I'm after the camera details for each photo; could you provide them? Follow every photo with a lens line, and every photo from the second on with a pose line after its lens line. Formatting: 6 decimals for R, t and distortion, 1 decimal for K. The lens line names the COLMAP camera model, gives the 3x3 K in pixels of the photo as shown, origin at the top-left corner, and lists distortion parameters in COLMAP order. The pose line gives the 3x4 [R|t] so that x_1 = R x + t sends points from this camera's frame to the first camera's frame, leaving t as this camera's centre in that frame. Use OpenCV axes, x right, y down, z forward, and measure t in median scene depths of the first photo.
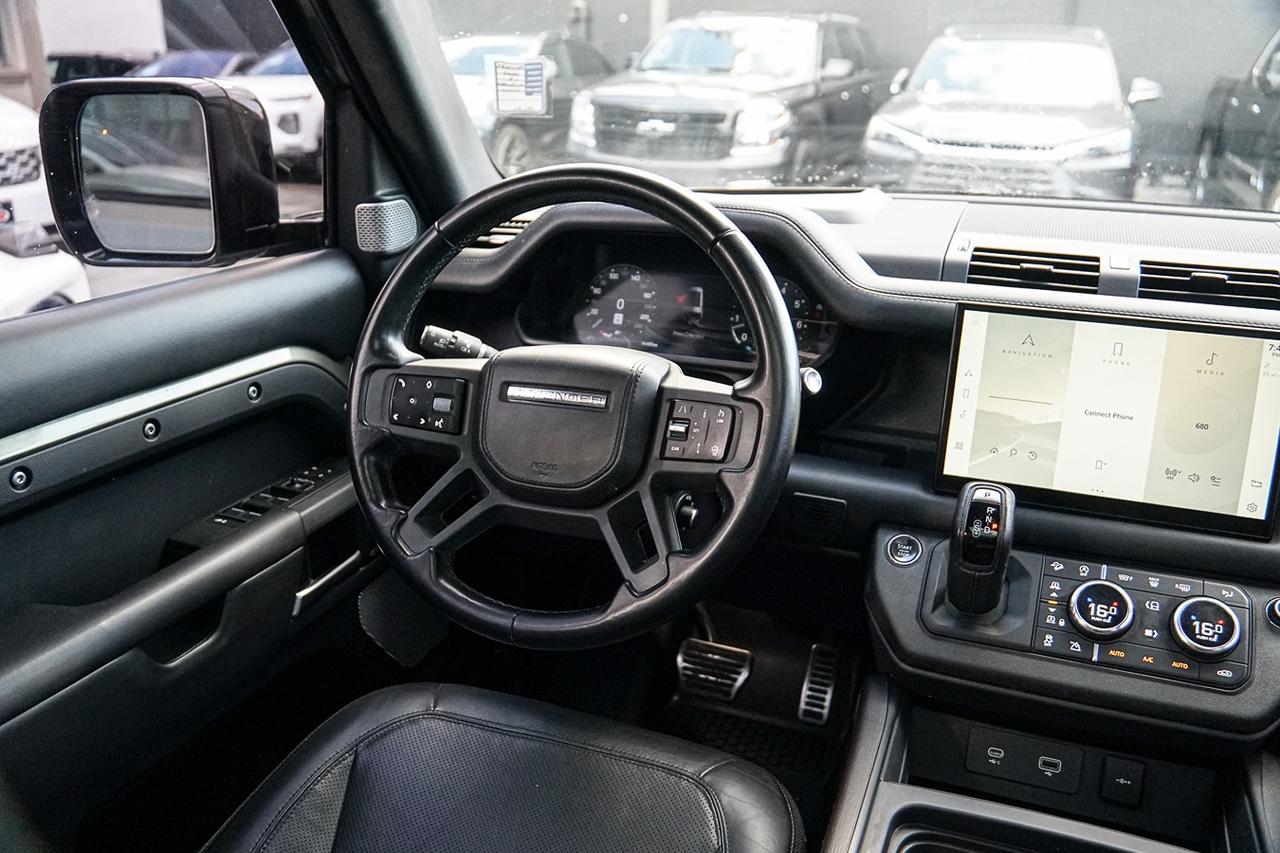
lens RADIAL K [[998.7, 0, 634.0], [0, 998.7, 419.6], [0, 0, 1]] dist [-0.107129, 0.061736]
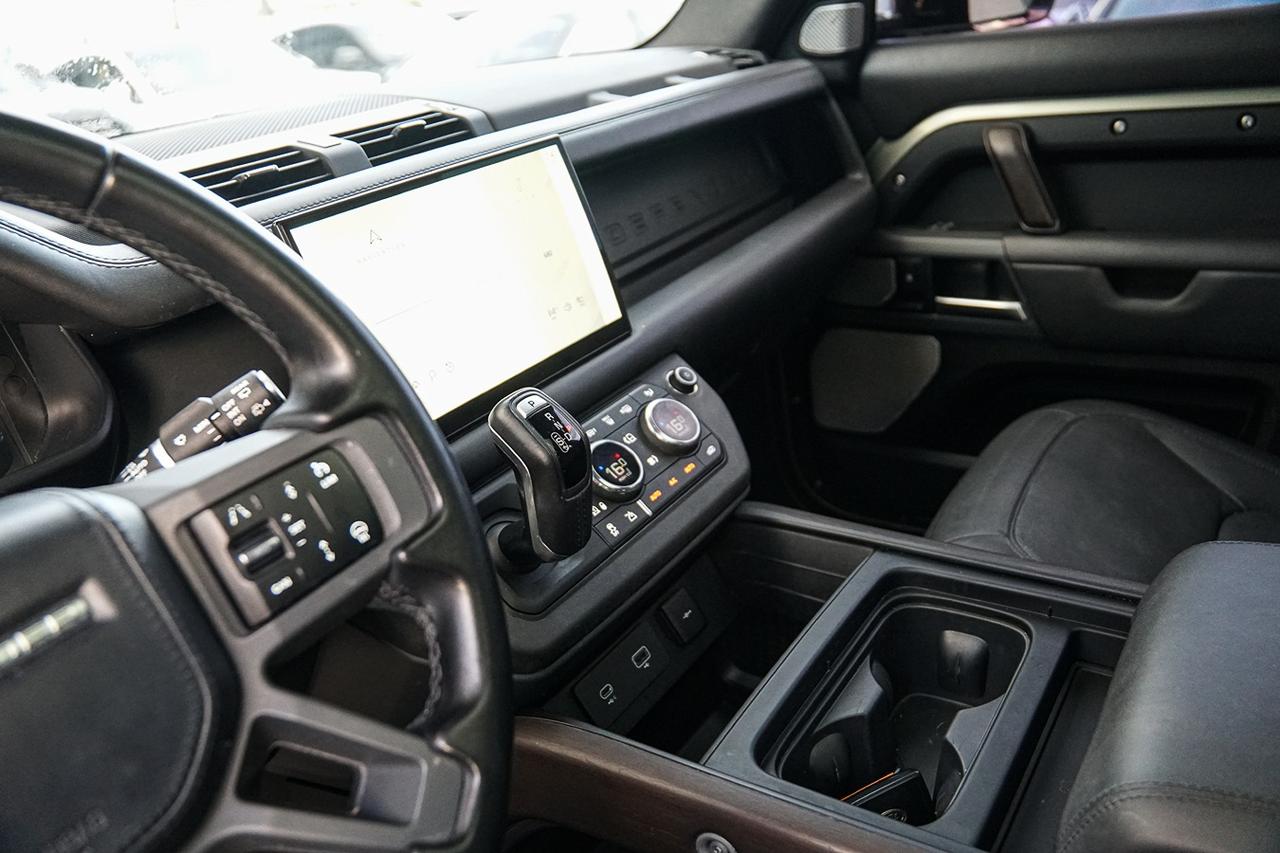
lens RADIAL K [[998.7, 0, 603.2], [0, 998.7, 422.8], [0, 0, 1]] dist [-0.107129, 0.061736]
pose [[0.208824, -0.402234, 0.891404, -0.293613], [0.448937, 0.849210, 0.278025, -0.090989], [-0.868820, 0.342125, 0.357913, 0.626840]]
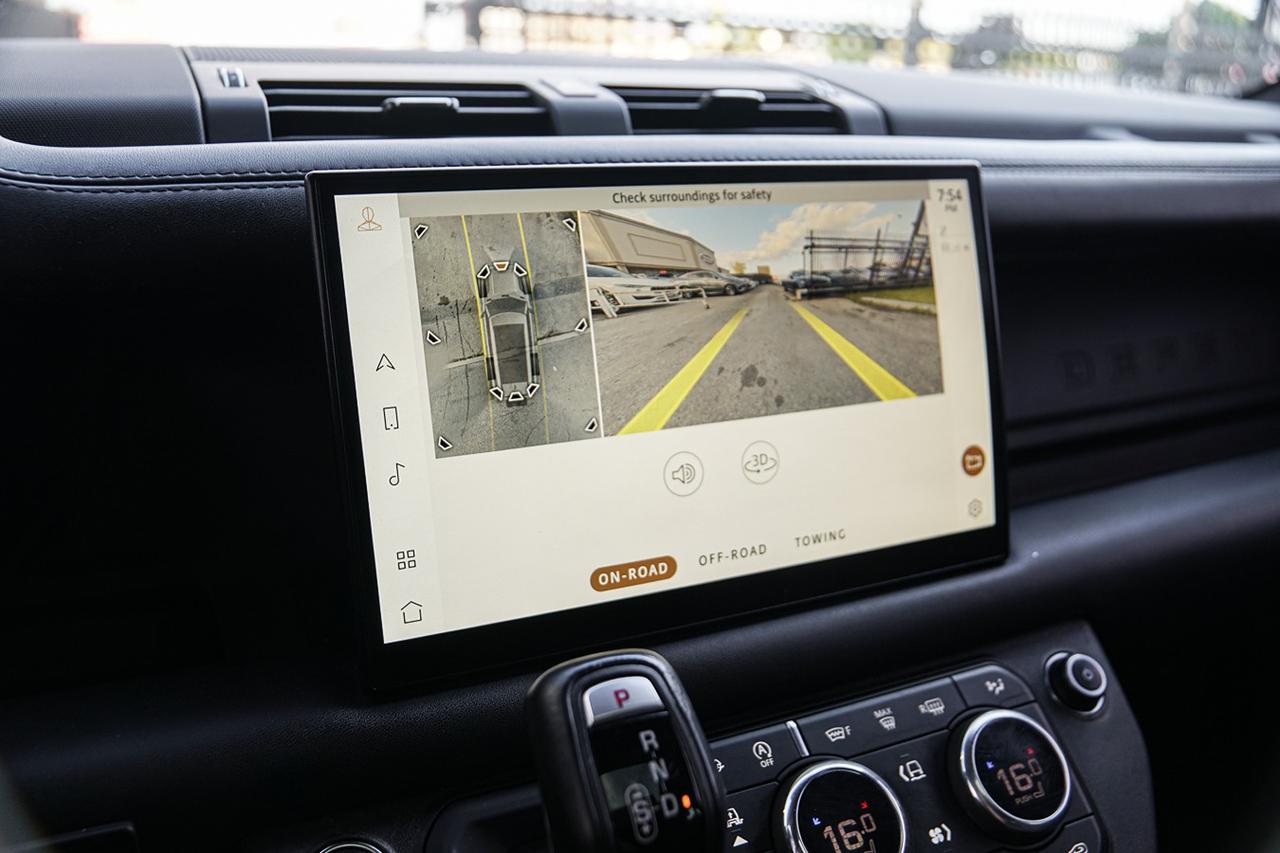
lens RADIAL K [[1084.4, 0, 639.2], [0, 1084.4, 421.1], [0, 0, 1]] dist [-0.074978, 0.030399]
pose [[0.648325, -0.210454, 0.731699, 0.104231], [0.225103, 0.971058, 0.079845, -0.037548], [-0.727326, 0.112942, 0.676935, 0.678117]]
